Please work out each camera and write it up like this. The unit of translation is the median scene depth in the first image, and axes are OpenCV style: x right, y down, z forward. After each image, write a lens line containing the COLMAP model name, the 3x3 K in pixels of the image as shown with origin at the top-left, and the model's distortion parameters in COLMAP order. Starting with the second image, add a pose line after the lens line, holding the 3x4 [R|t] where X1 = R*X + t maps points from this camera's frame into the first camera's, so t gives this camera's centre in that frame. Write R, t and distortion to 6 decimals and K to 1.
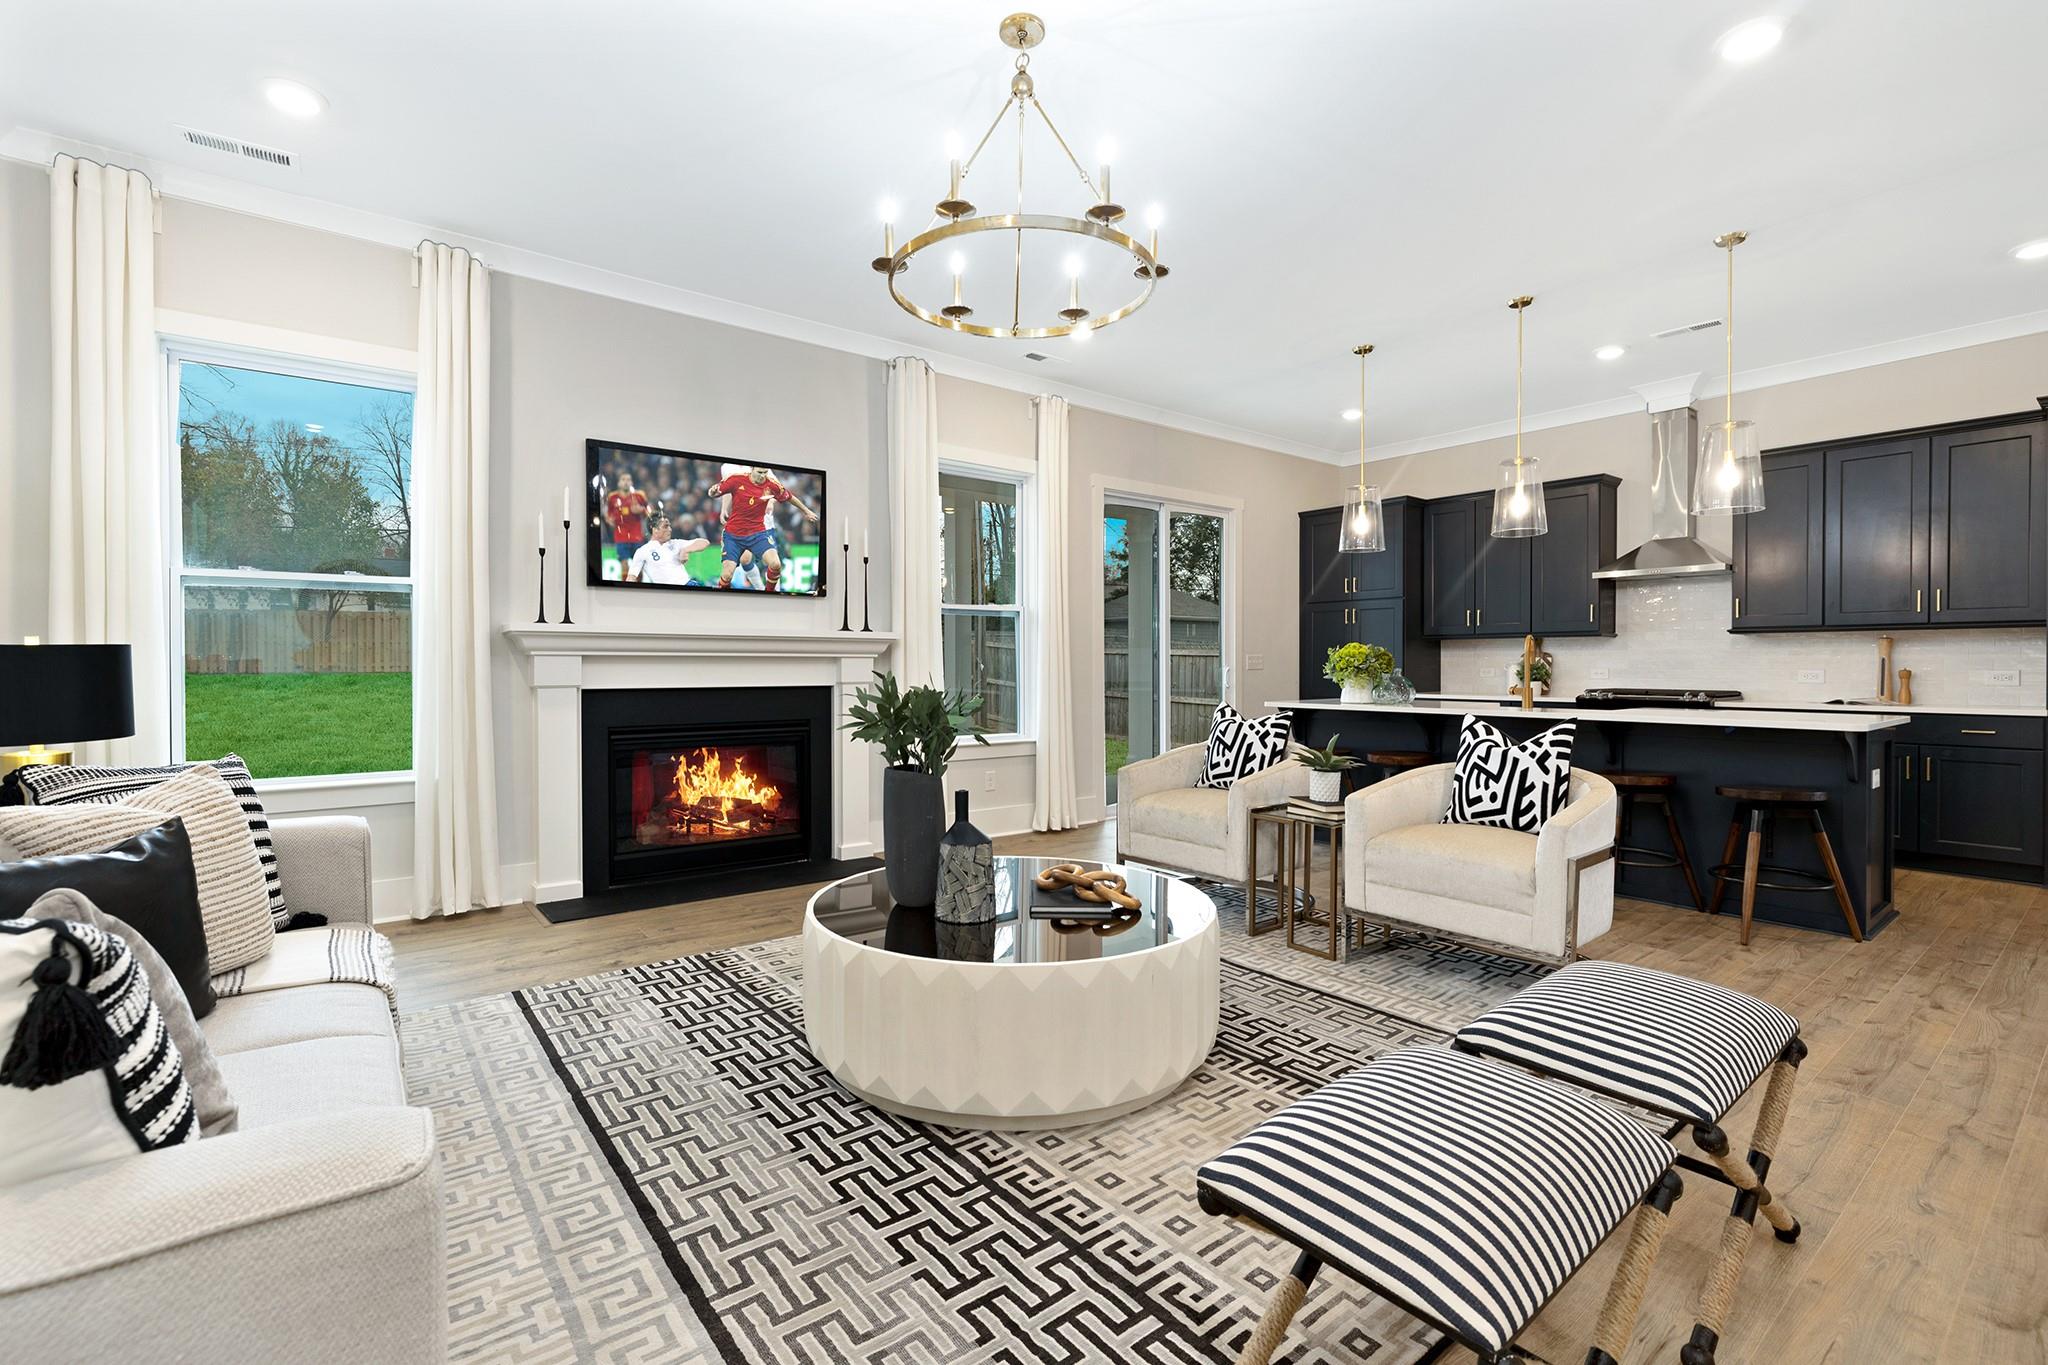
lens RADIAL K [[911.7, 0, 1030.0], [0, 911.7, 658.5], [0, 0, 1]] dist [-0.003297, 0.002295]
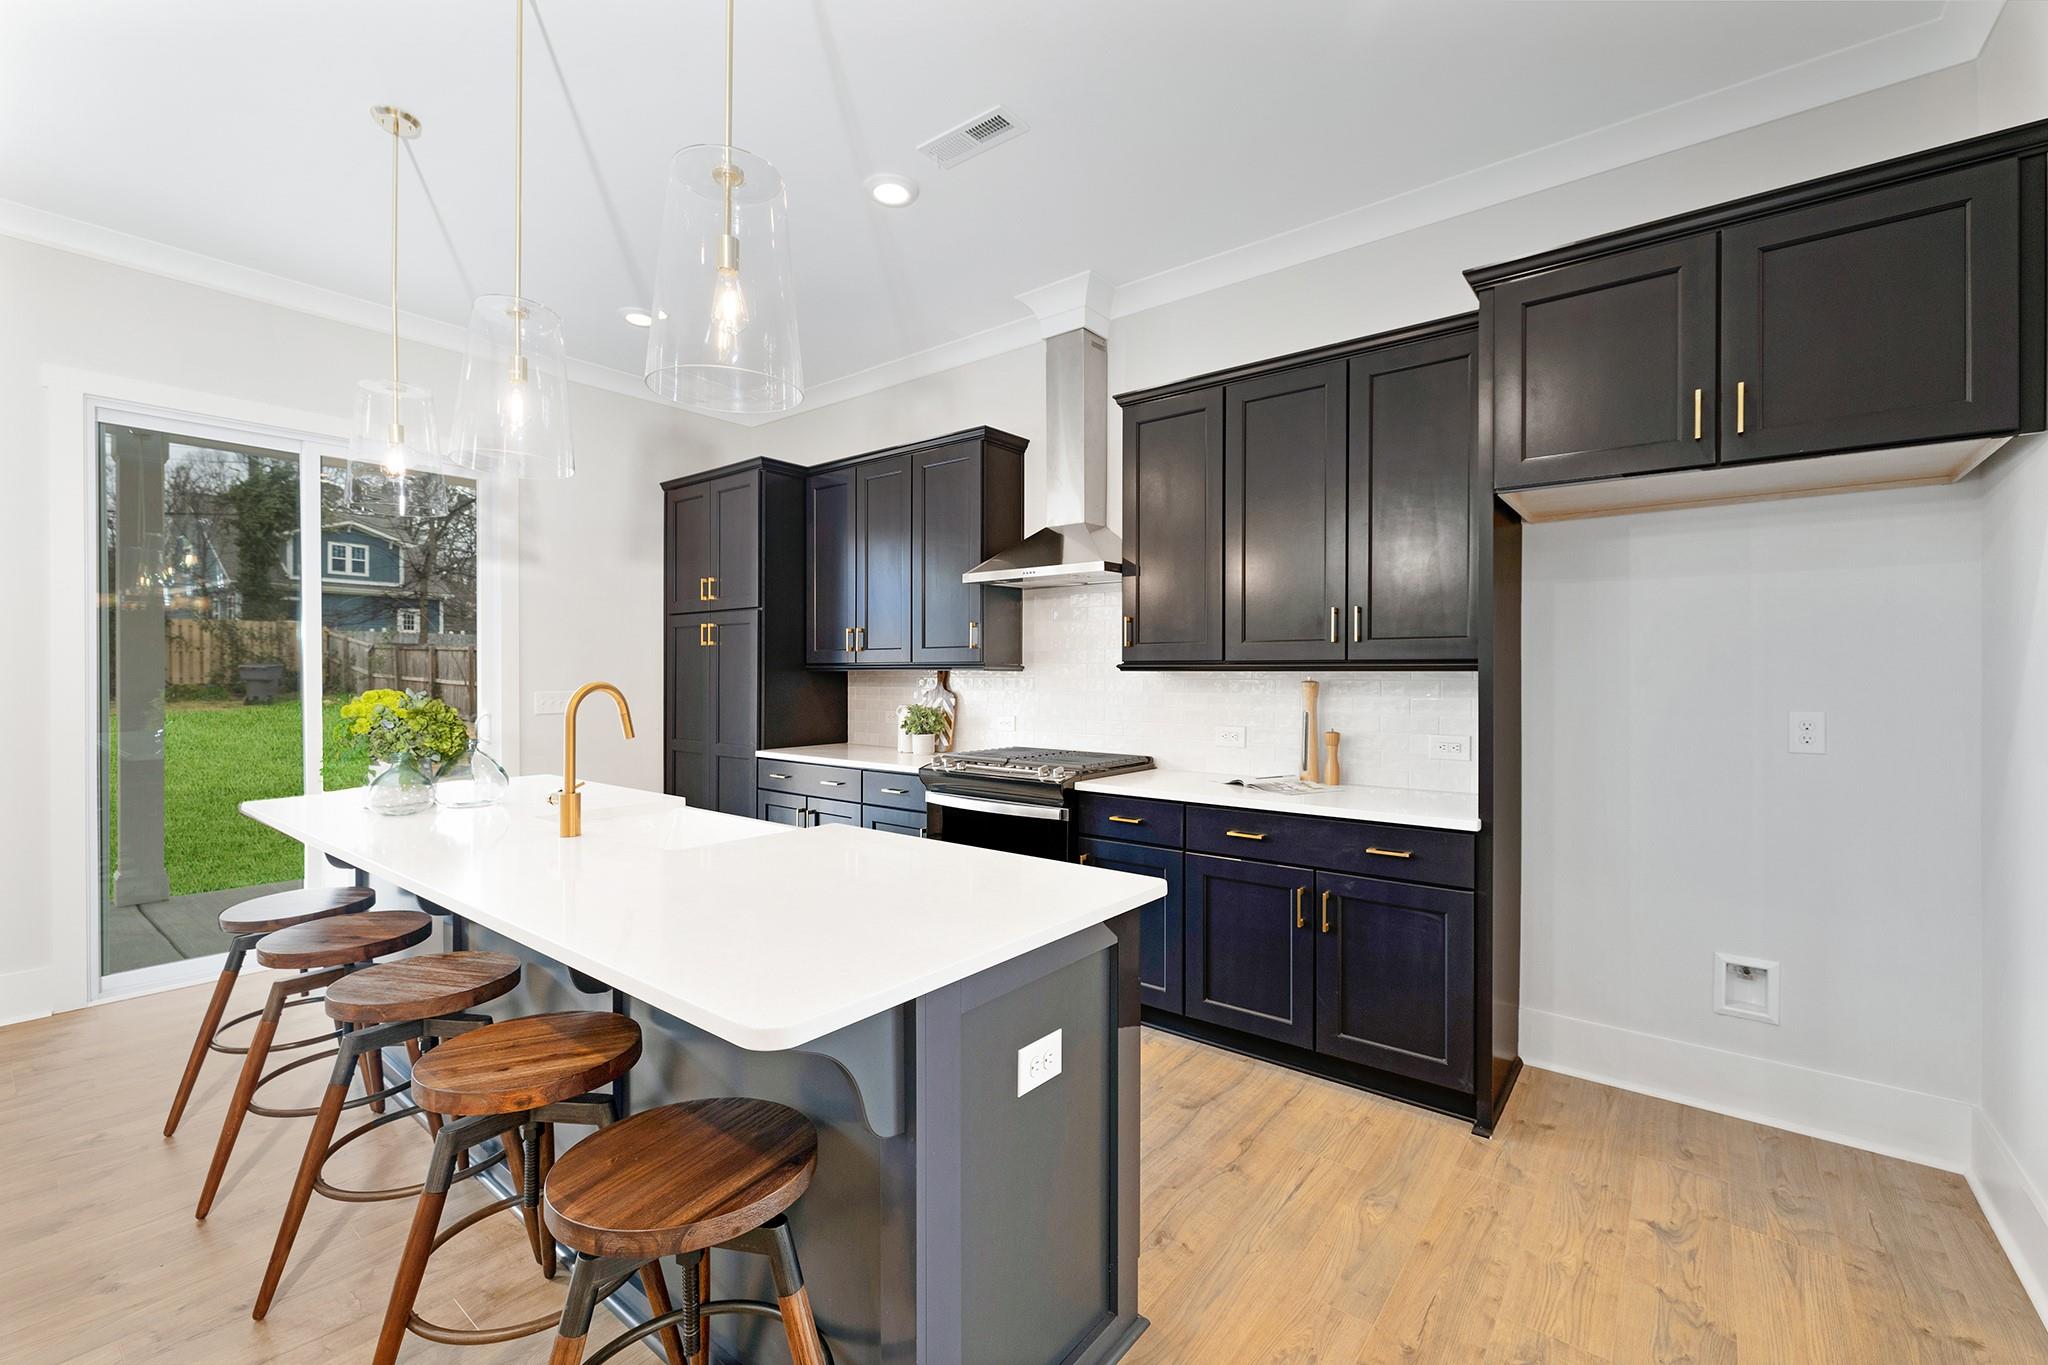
lens RADIAL K [[861.7, 0, 1012.3], [0, 861.7, 677.2], [0, 0, 1]] dist [-0.006238, 0.001025]
pose [[0.973431, 0.001692, 0.228973, 0.657383], [-0.004470, 0.999923, 0.011612, -0.035392], [-0.228935, -0.012327, 0.973364, 0.500529]]
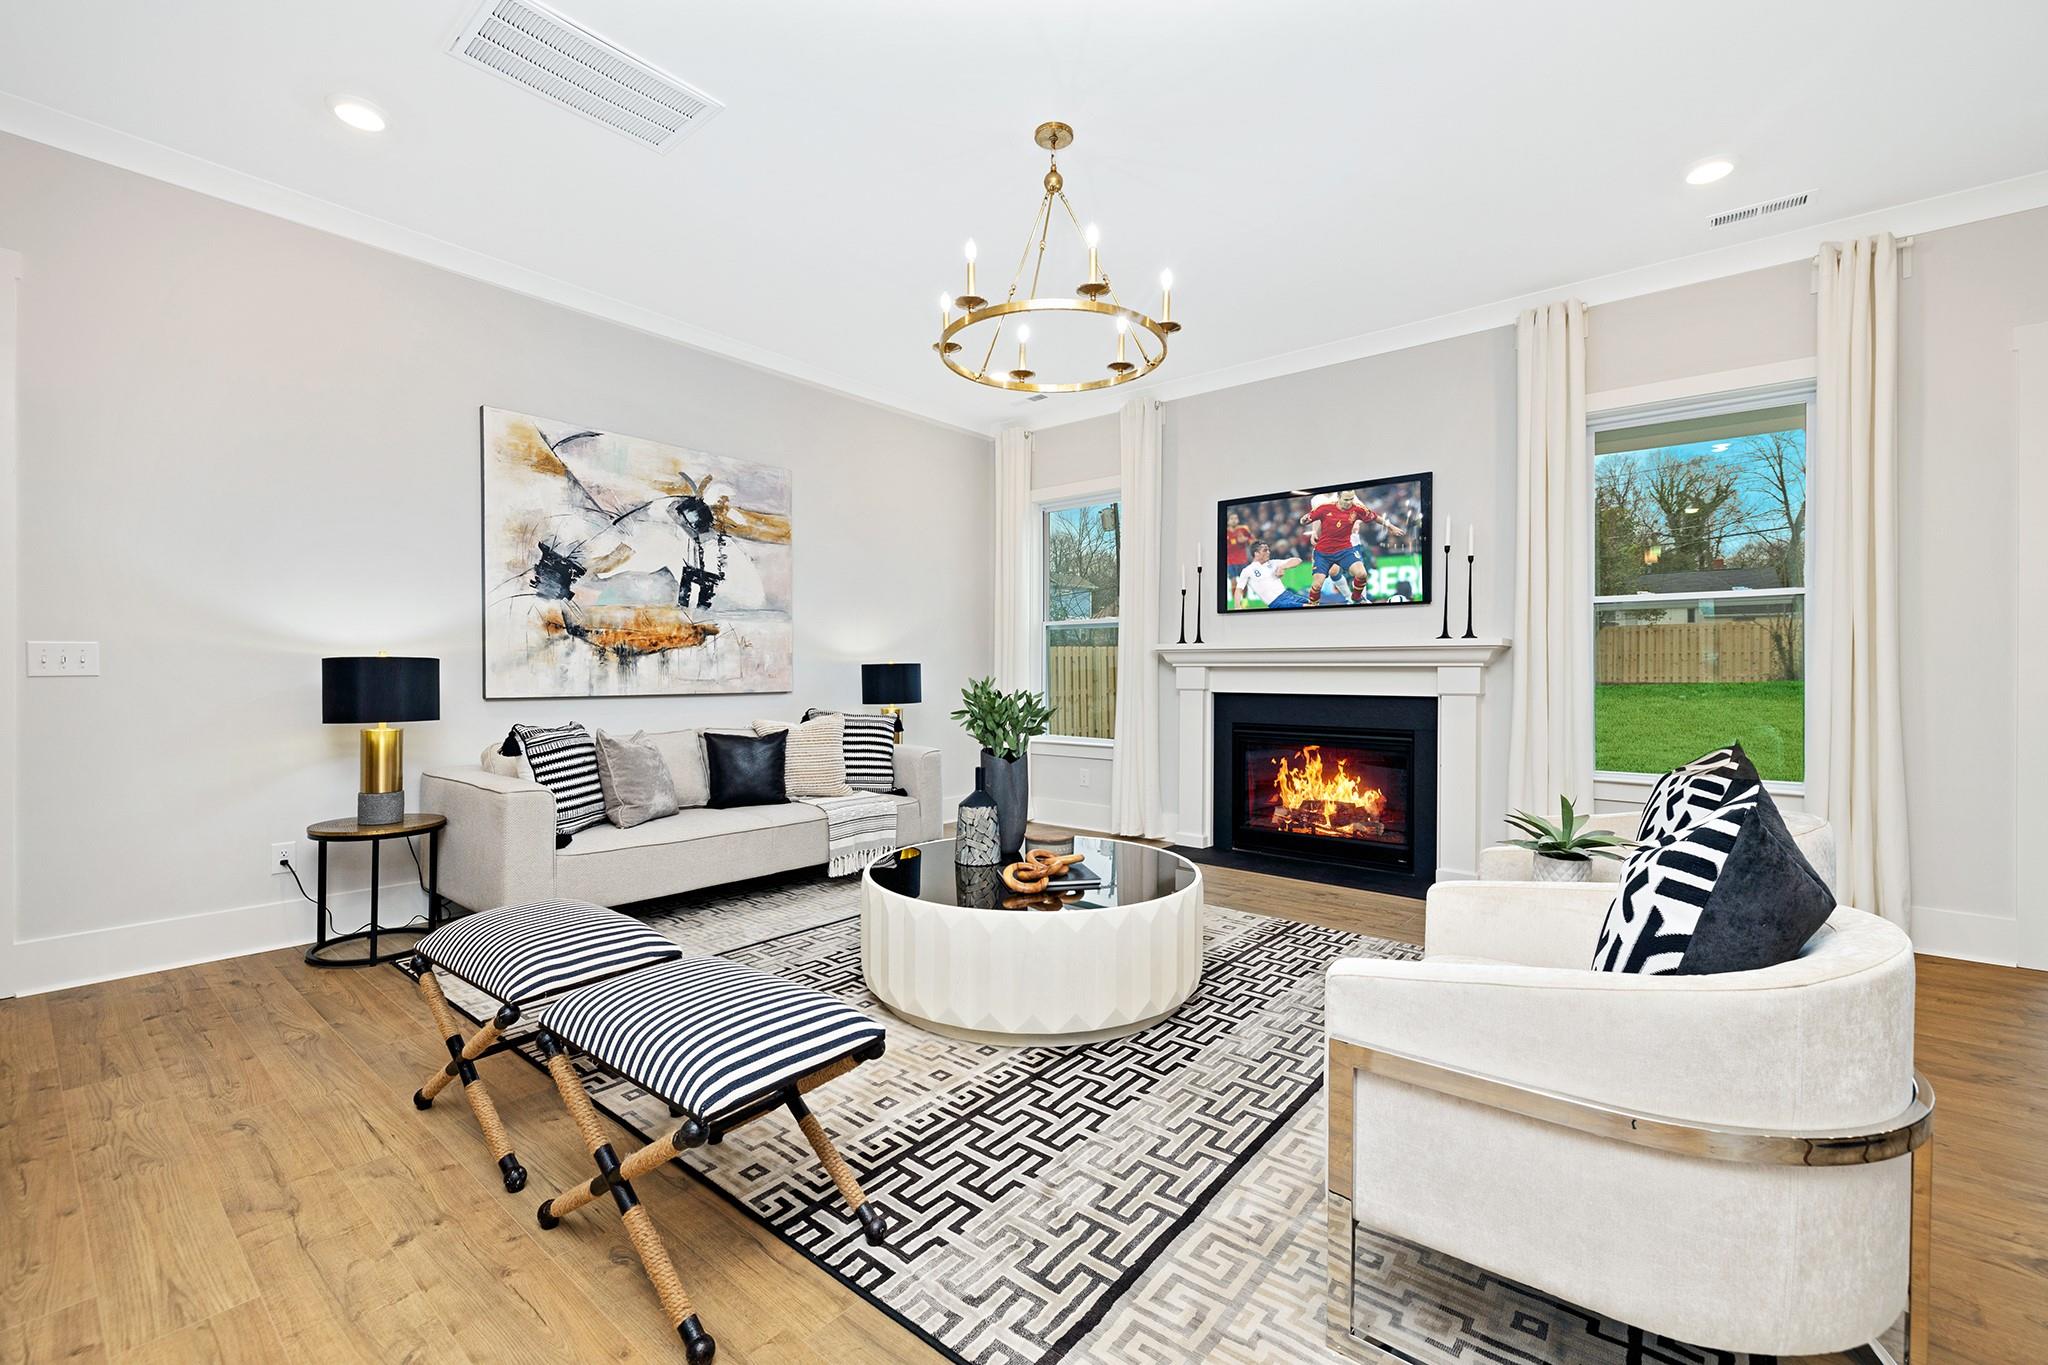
lens RADIAL K [[861.7, 0, 1011.2], [0, 861.7, 676.1], [0, 0, 1]] dist [-0.006238, 0.001025]
pose [[0.206608, 0.005221, -0.978410, 0.584789], [0.002840, 0.999978, 0.005935, 0.001988], [0.978420, -0.004005, 0.206589, 0.395758]]
